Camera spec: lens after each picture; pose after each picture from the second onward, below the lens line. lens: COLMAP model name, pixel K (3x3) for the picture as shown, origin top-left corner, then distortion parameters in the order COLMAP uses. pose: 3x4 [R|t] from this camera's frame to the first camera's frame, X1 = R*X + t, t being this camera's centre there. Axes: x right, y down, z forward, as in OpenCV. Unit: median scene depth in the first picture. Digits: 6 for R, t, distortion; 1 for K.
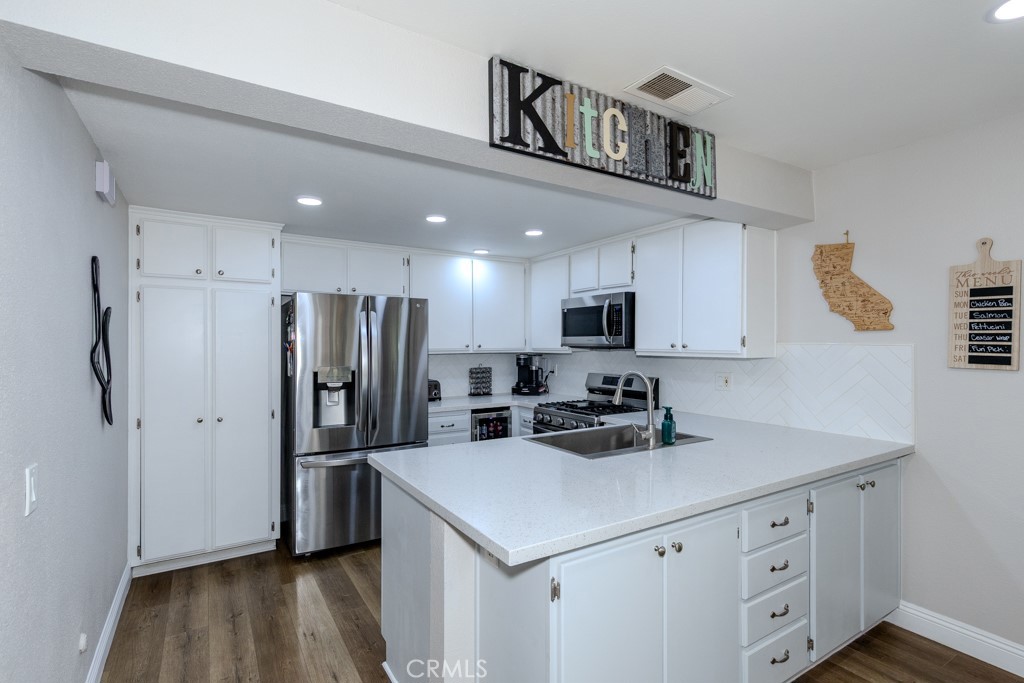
lens RADIAL K [[476.3, 0, 502.4], [0, 476.3, 342.8], [0, 0, 1]] dist [0.002086, 0.000119]
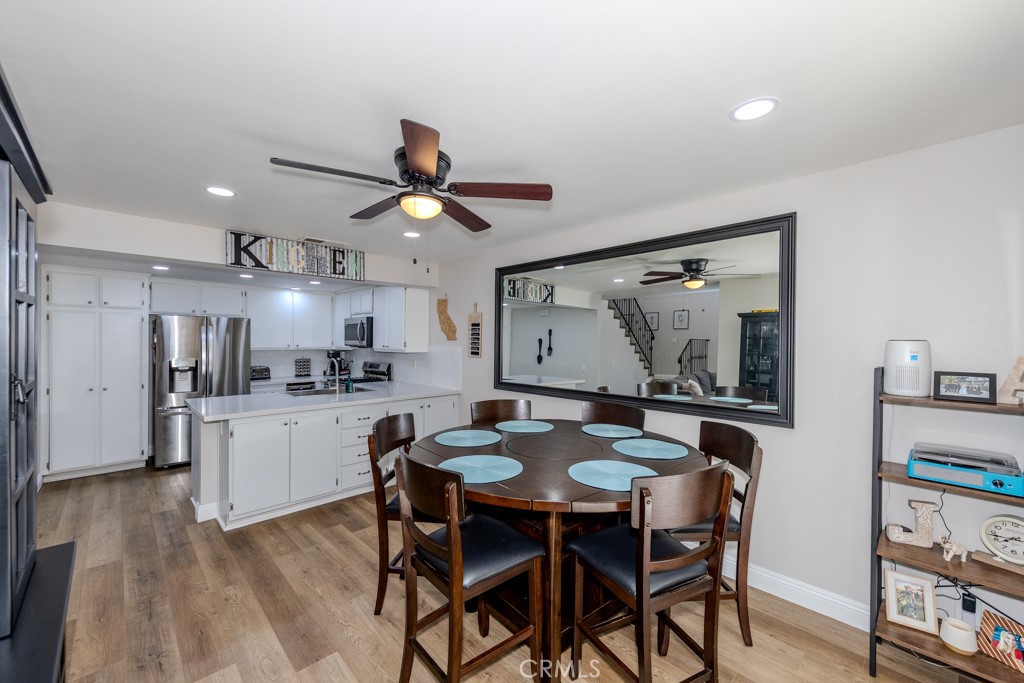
lens RADIAL K [[410.7, 0, 512.0], [0, 410.7, 341.5], [0, 0, 1]] dist [0.000764, -0.000087]
pose [[0.978311, 0.003872, 0.207103, 0.602582], [-0.004702, 0.999983, 0.003514, -0.024372], [-0.207086, -0.004412, 0.978313, -0.845572]]
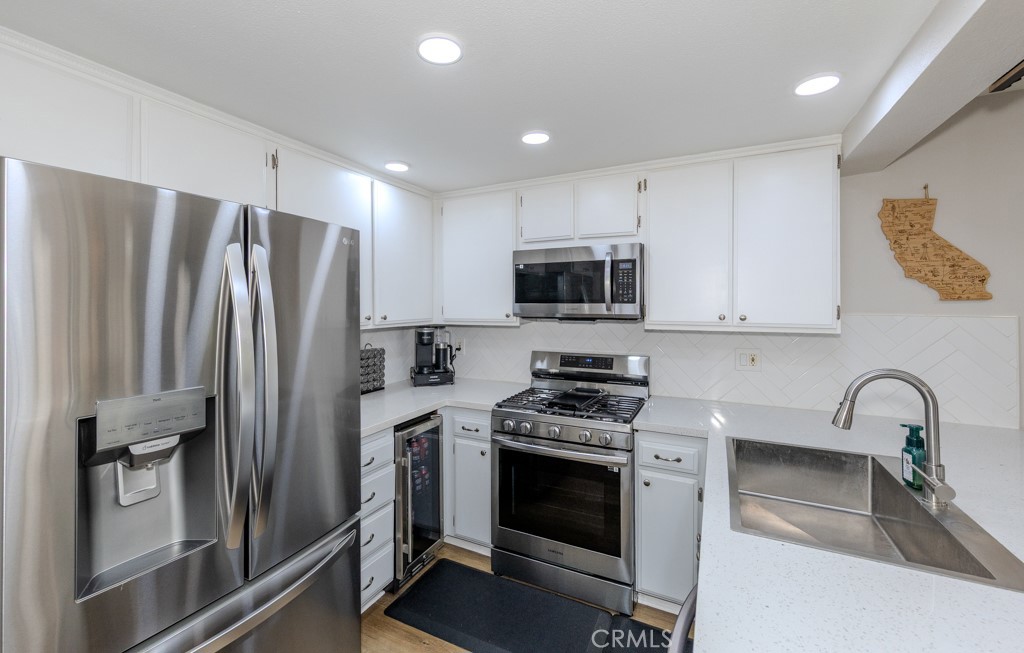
lens RADIAL K [[423.4, 0, 477.1], [0, 423.4, 303.8], [0, 0, 1]] dist [0.010871, -0.000018]
pose [[0.859647, -0.002232, 0.510884, -0.363259], [0.001632, 0.999997, 0.001624, -0.019743], [-0.510886, -0.000562, 0.859648, 0.714774]]
